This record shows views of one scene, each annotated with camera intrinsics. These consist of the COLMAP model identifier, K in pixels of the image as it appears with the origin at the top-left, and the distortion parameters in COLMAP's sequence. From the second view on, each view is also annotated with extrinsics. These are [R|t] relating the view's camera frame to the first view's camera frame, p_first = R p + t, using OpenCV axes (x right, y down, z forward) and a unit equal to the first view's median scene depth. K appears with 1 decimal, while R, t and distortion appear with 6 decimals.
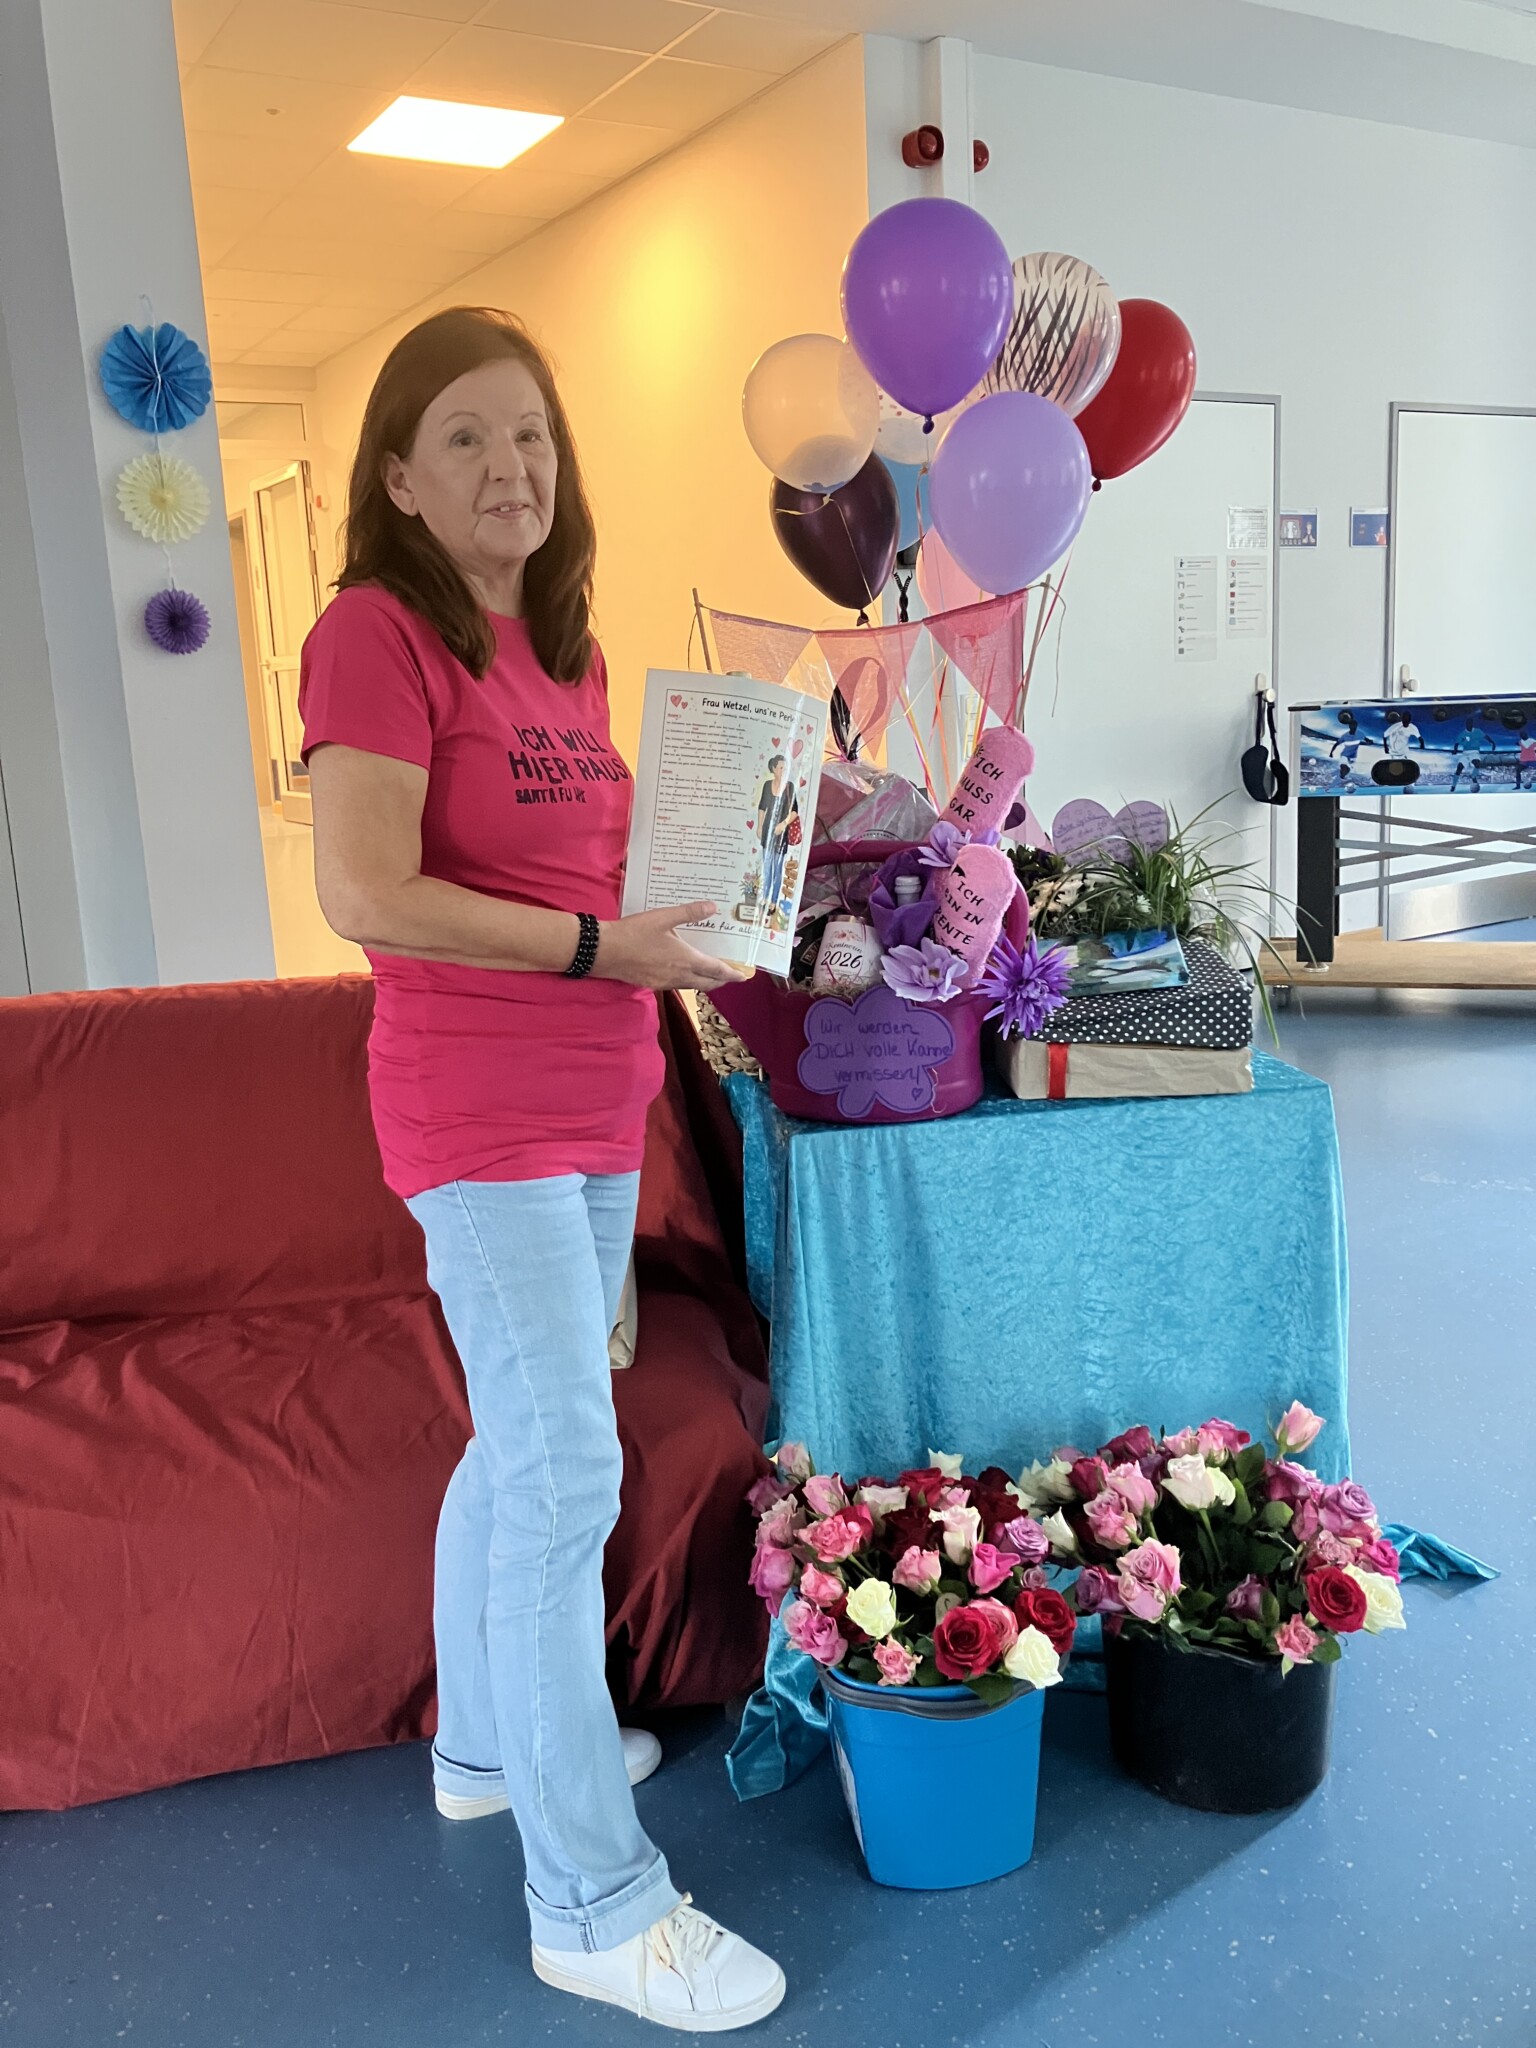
lens RADIAL K [[1780.1, 0, 768.0], [0, 1780.1, 1024.0], [0, 0, 1]] dist [0.001097, -0.001990]
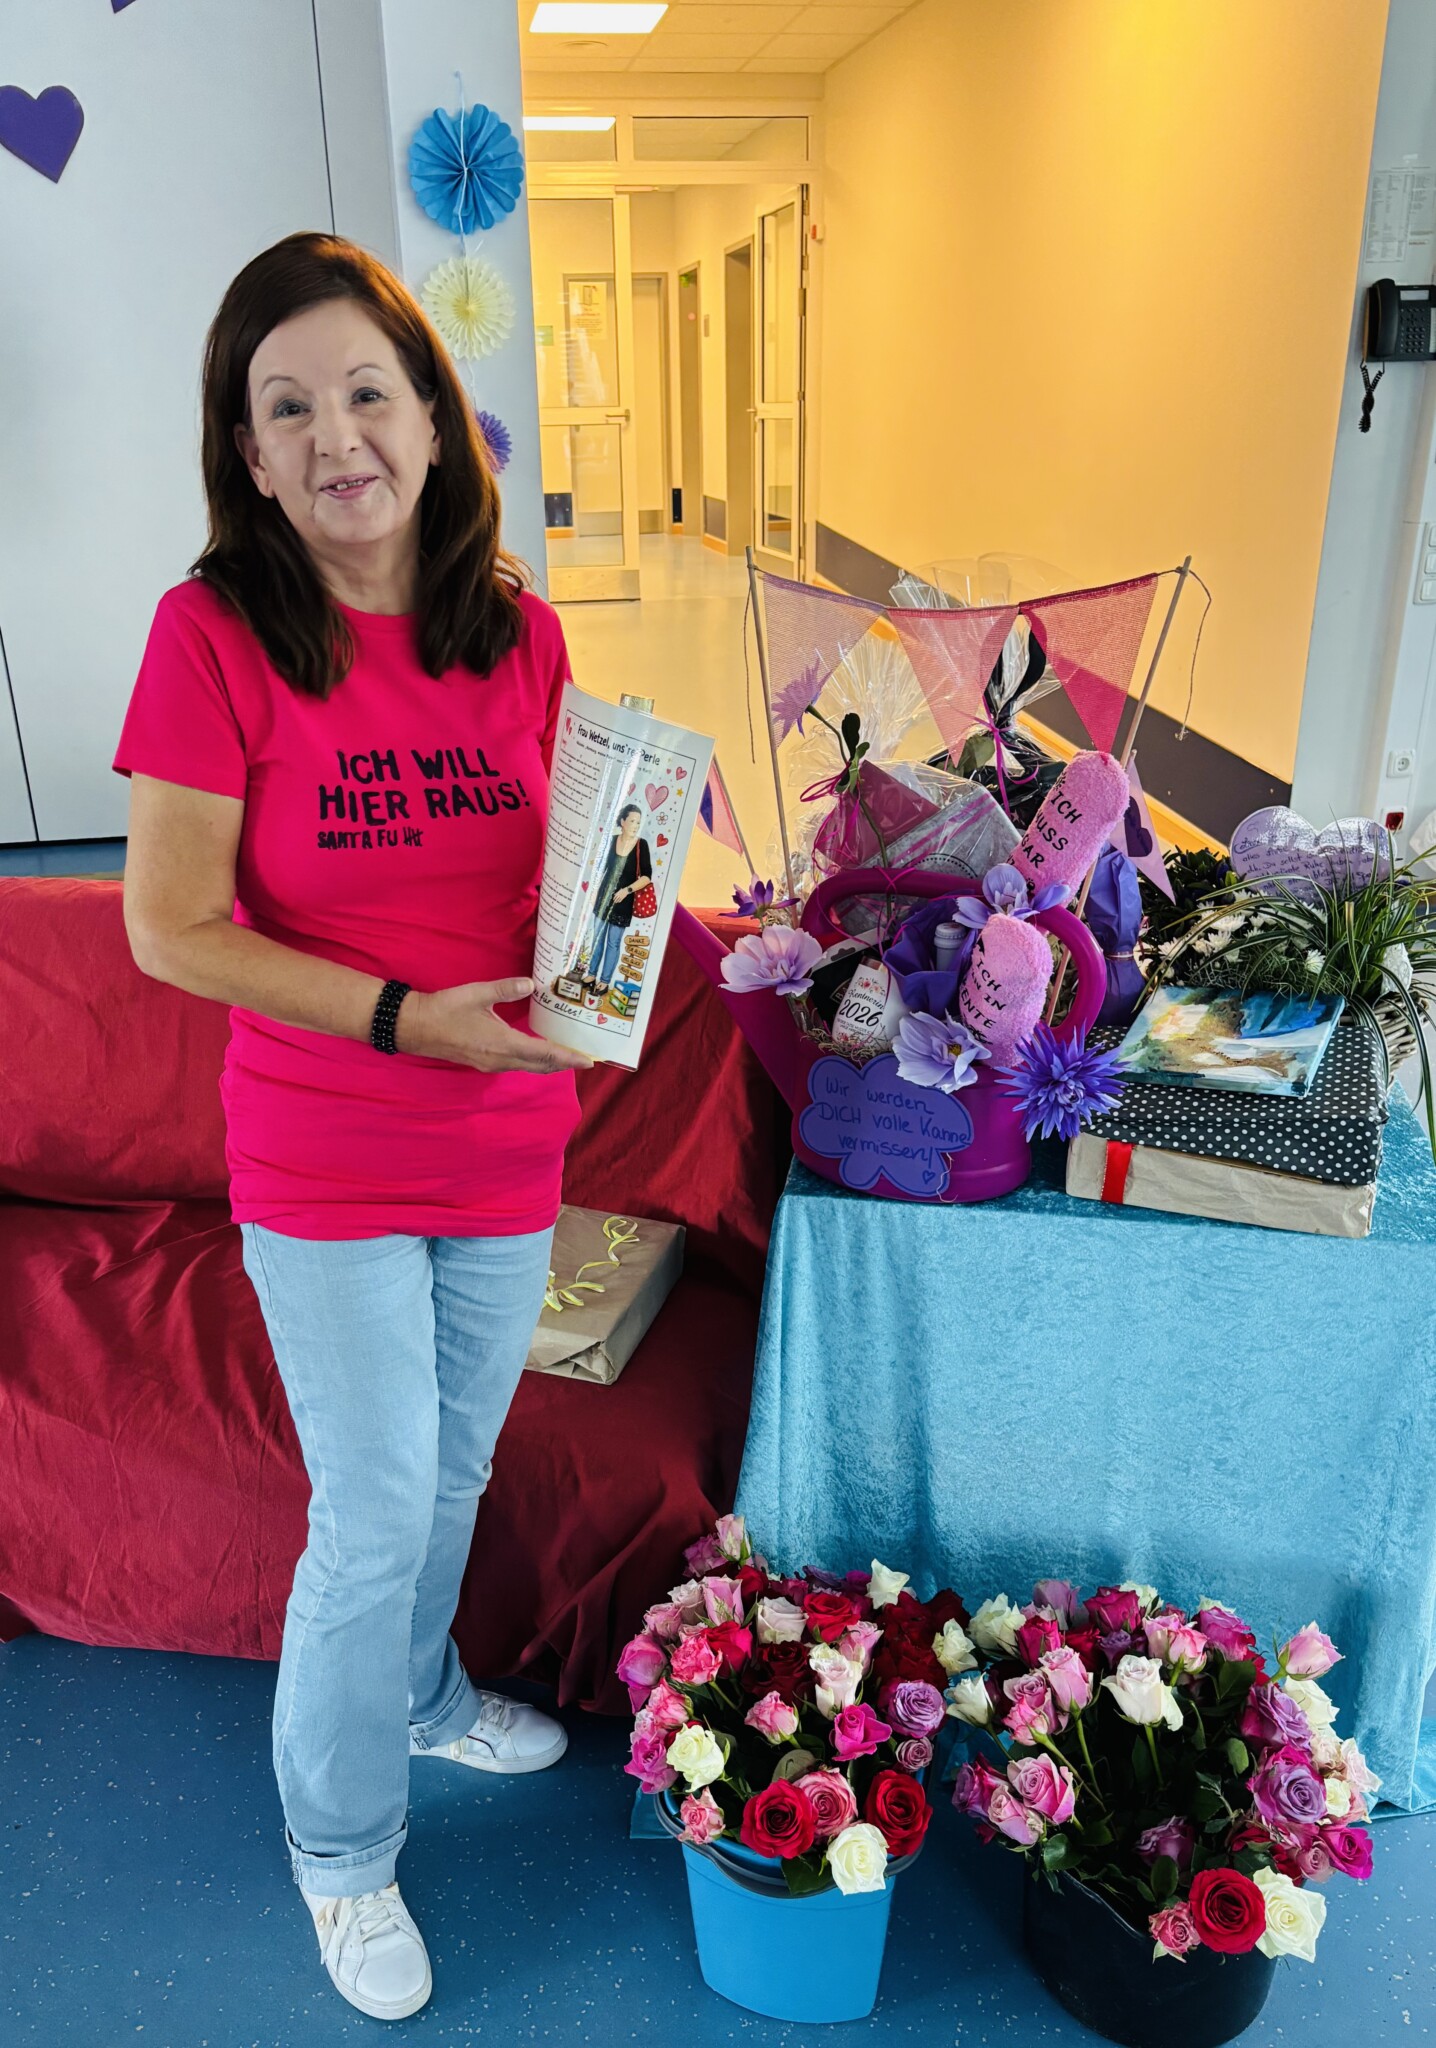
lens RADIAL K [[1677.5, 0, 716.3], [0, 1677.5, 1107.9], [0, 0, 1]] dist [-0.041955, 0.109223]
pose [[0.923938, 0.180694, -0.337176, 0.247526], [-0.097710, 0.963646, 0.248675, -0.178350], [0.369852, -0.196815, 0.908005, 0.226279]]
